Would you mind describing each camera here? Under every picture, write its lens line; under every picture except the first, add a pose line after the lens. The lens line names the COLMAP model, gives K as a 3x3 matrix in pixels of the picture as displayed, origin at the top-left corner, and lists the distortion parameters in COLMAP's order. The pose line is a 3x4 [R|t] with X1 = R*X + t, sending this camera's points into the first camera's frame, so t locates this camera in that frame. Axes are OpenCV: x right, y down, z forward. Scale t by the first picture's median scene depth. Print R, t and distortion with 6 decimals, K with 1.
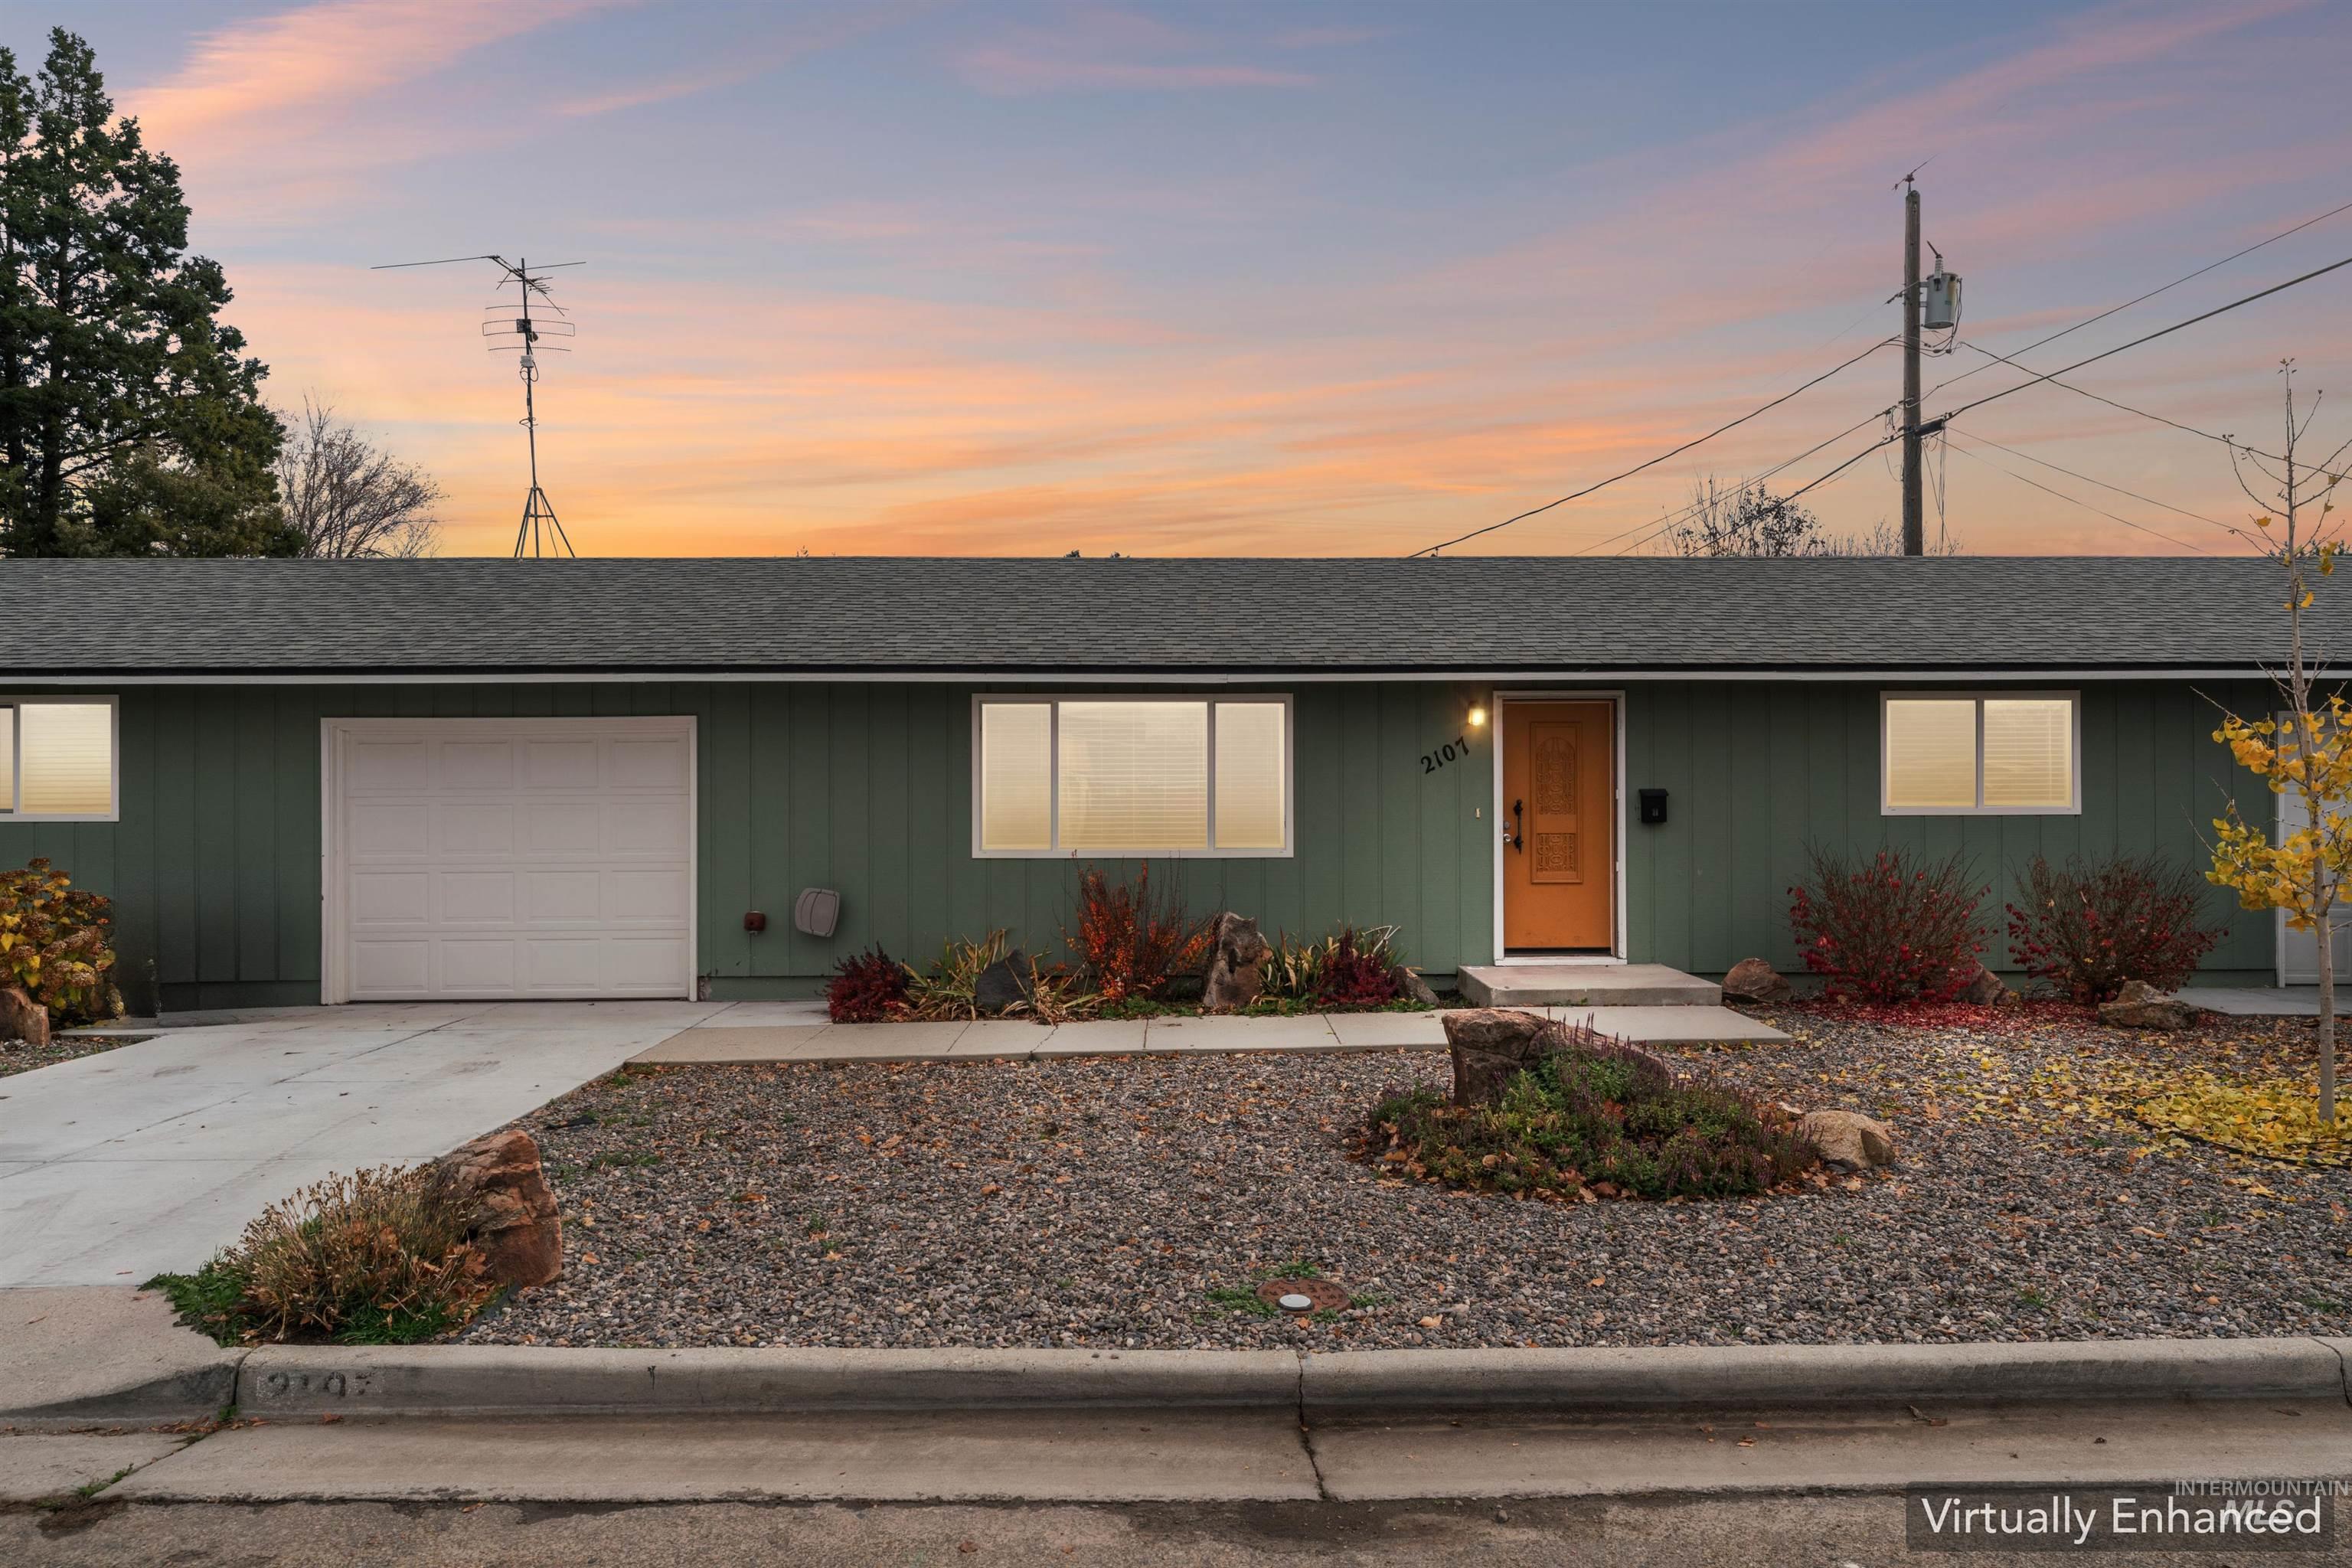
lens RADIAL K [[1481.6, 0, 1126.5], [0, 1481.6, 807.0], [0, 0, 1]] dist [-0.009797, -0.003792]
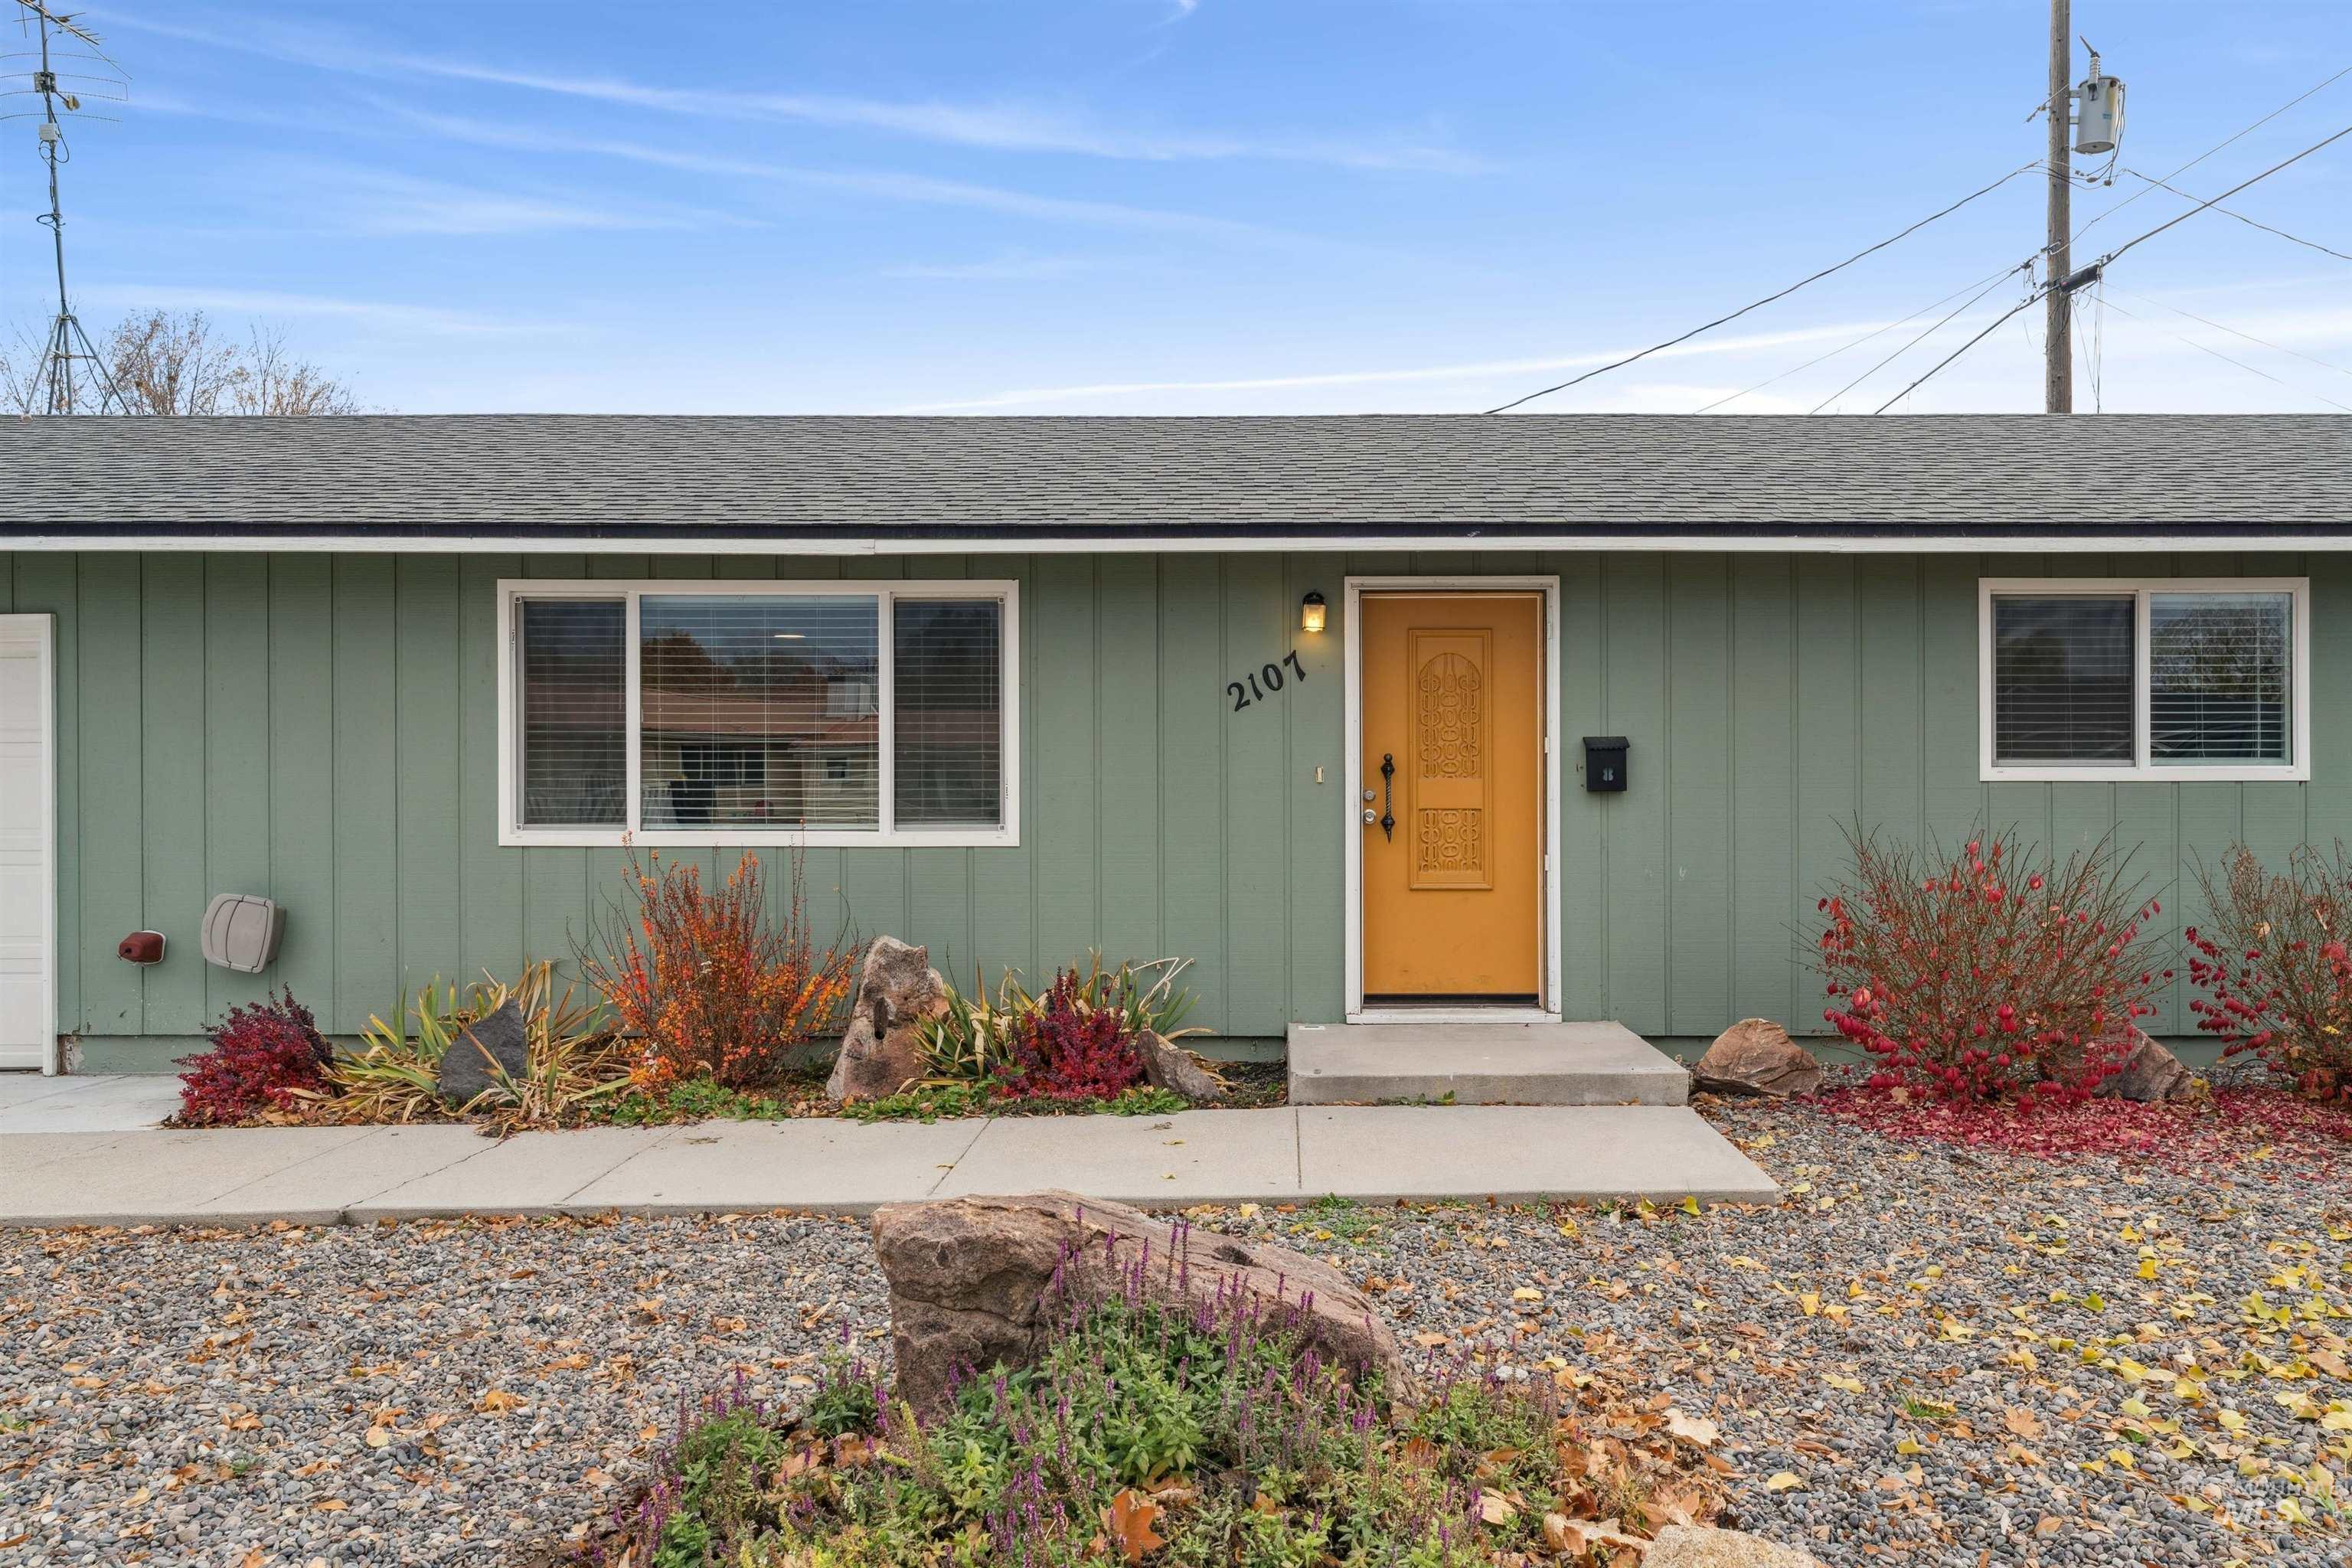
lens RADIAL K [[1620.3, 0, 1194.1], [0, 1620.3, 792.8], [0, 0, 1]] dist [-0.005168, -0.001232]
pose [[0.999950, 0.003059, -0.009552, 0.194115], [-0.003057, 0.999995, 0.000236, 0.011687], [0.009553, -0.000207, 0.999954, 0.330680]]
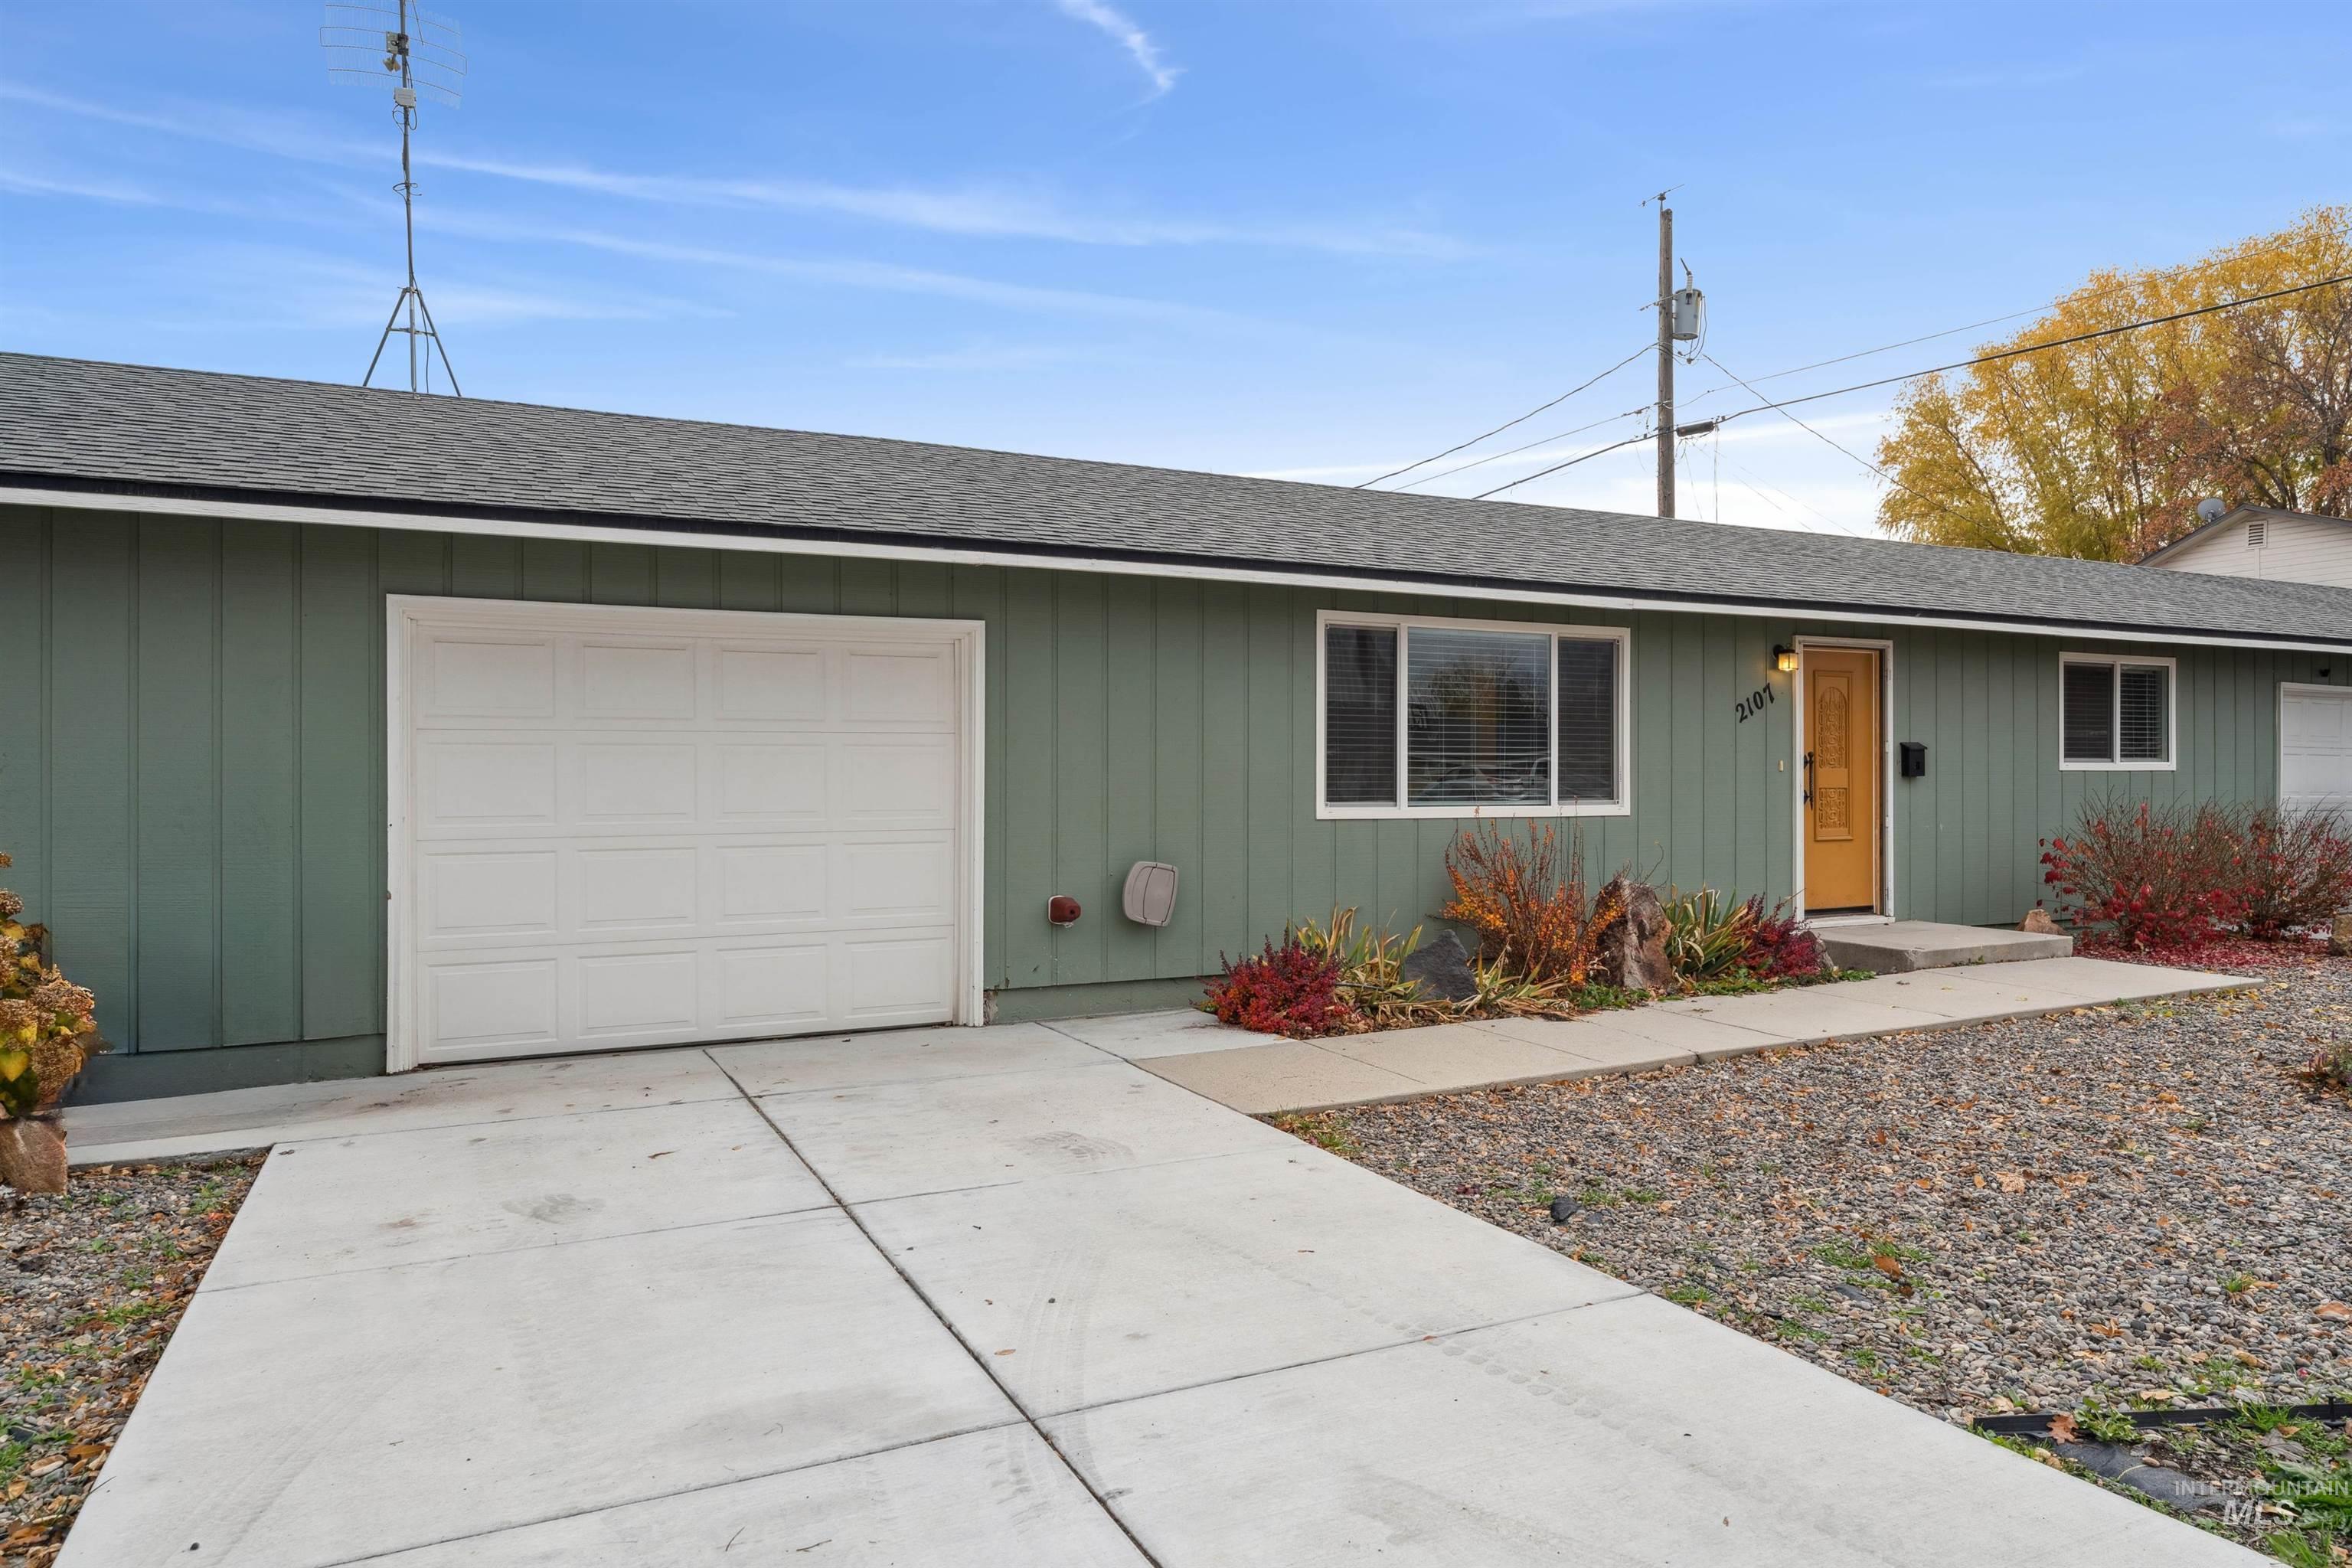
lens RADIAL K [[1481.6, 0, 1194.4], [0, 1481.6, 803.2], [0, 0, 1]] dist [-0.009797, -0.003792]
pose [[0.902668, -0.004785, 0.430312, -0.505322], [0.000563, 0.999950, 0.009938, 0.018500], [-0.430338, -0.008728, 0.902626, 0.321848]]
